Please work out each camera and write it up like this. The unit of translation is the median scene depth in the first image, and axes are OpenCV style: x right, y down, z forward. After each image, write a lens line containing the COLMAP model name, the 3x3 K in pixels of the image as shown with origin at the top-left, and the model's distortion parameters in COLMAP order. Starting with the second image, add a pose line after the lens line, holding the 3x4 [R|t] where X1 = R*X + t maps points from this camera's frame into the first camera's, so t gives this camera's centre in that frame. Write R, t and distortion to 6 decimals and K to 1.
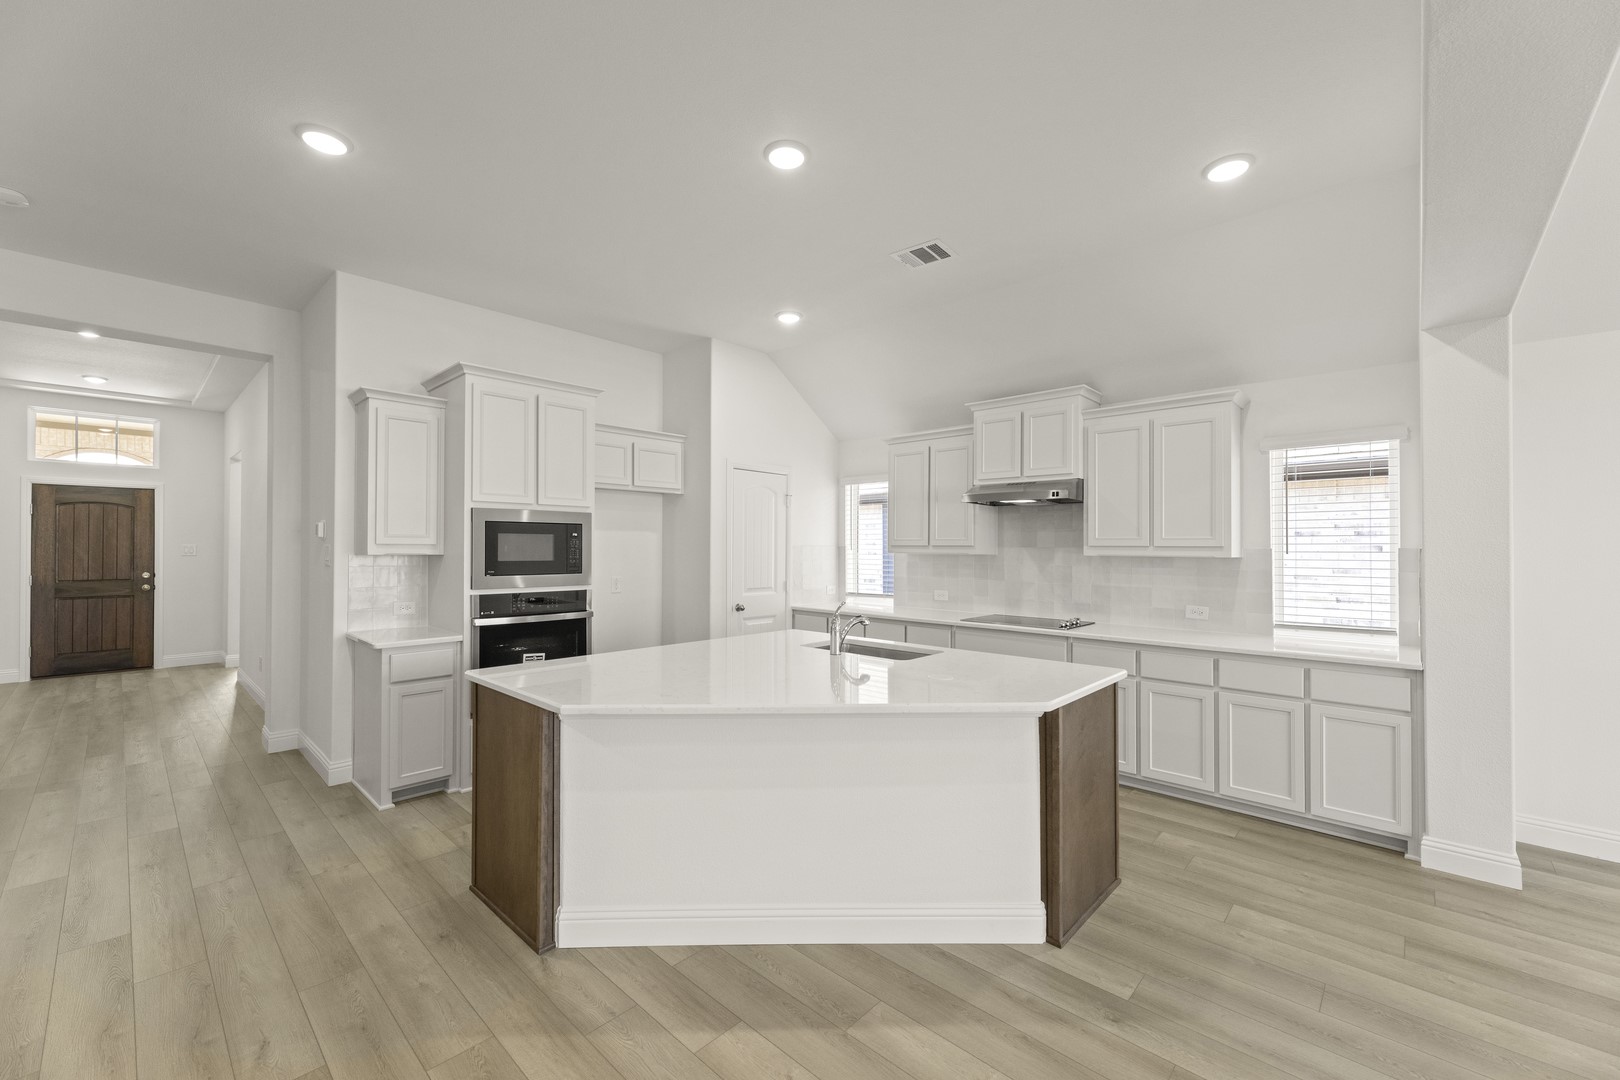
lens RADIAL K [[651.8, 0, 797.3], [0, 651.8, 559.0], [0, 0, 1]] dist [0.002924, 0.000224]
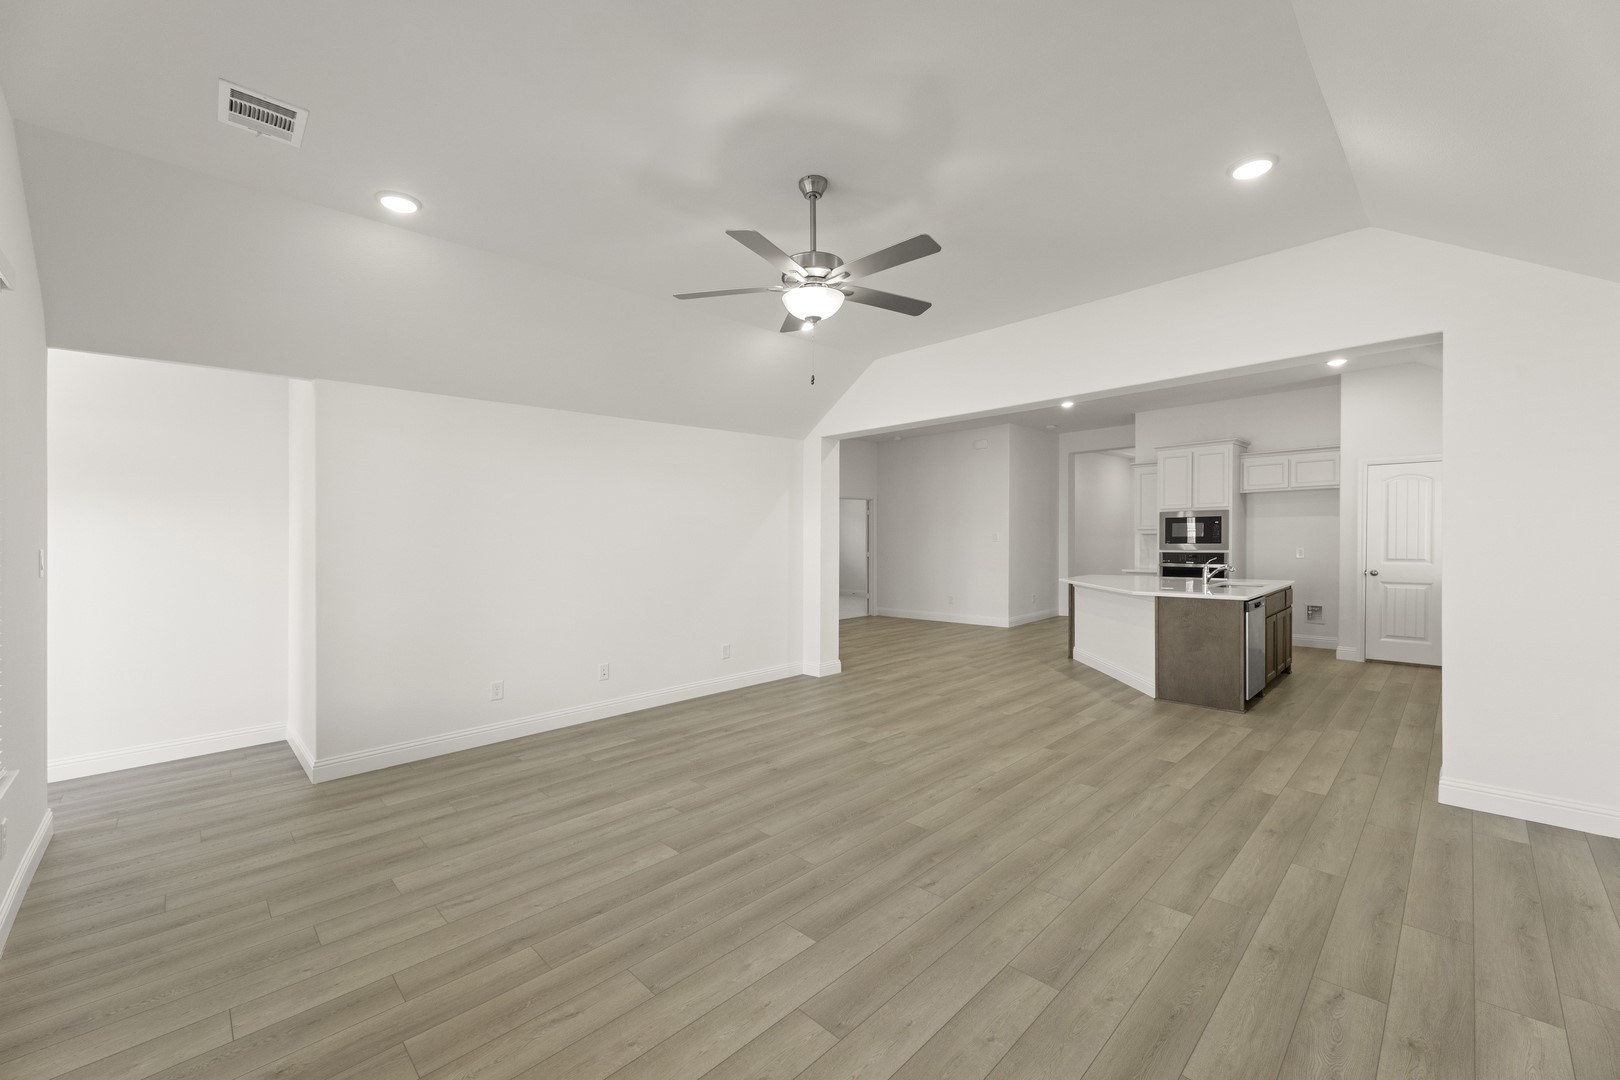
lens RADIAL K [[651.8, 0, 815.8], [0, 651.8, 559.3], [0, 0, 1]] dist [0.002924, 0.000224]
pose [[-0.017566, 0.034559, -0.999248, 1.459419], [-0.000457, 0.999402, 0.034573, 0.003798], [0.999846, 0.001064, -0.017539, -0.096009]]
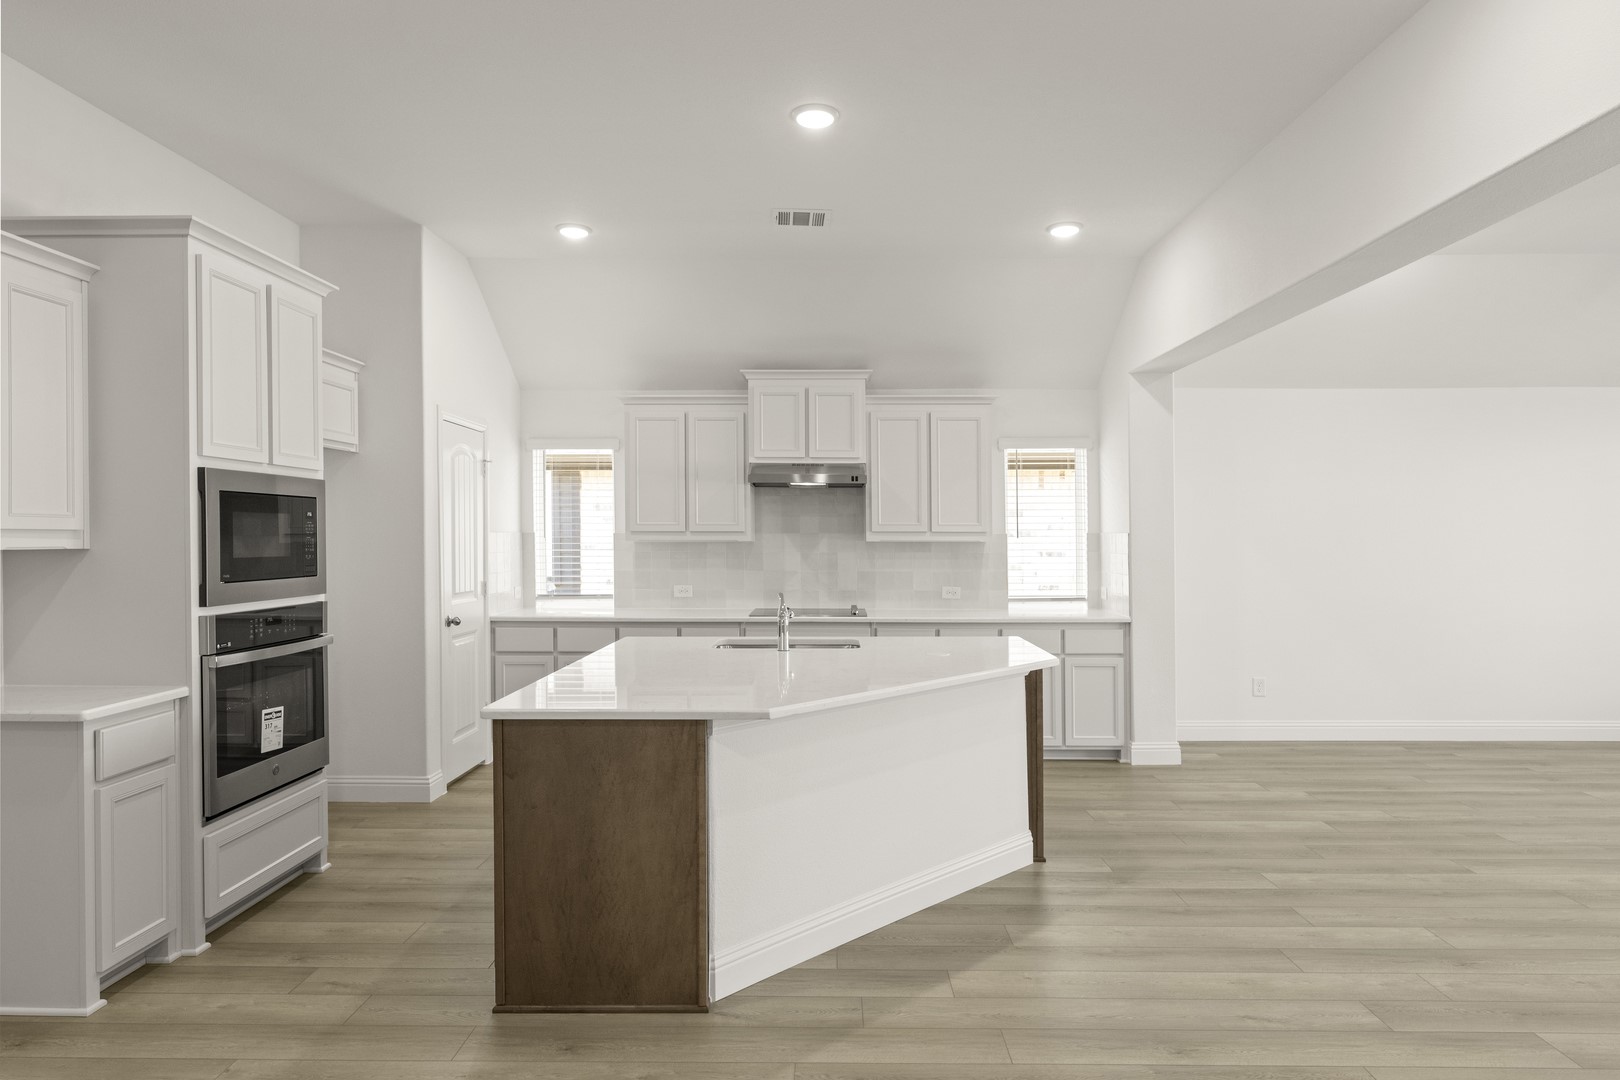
lens RADIAL K [[946.9, 0, 820.5], [0, 946.9, 556.5], [0, 0, 1]] dist [0.002792, -0.001598]
pose [[0.729391, -0.019069, 0.683831, -0.581168], [0.015202, 0.999816, 0.011666, -0.000032], [-0.683928, 0.001887, 0.729547, -0.001160]]
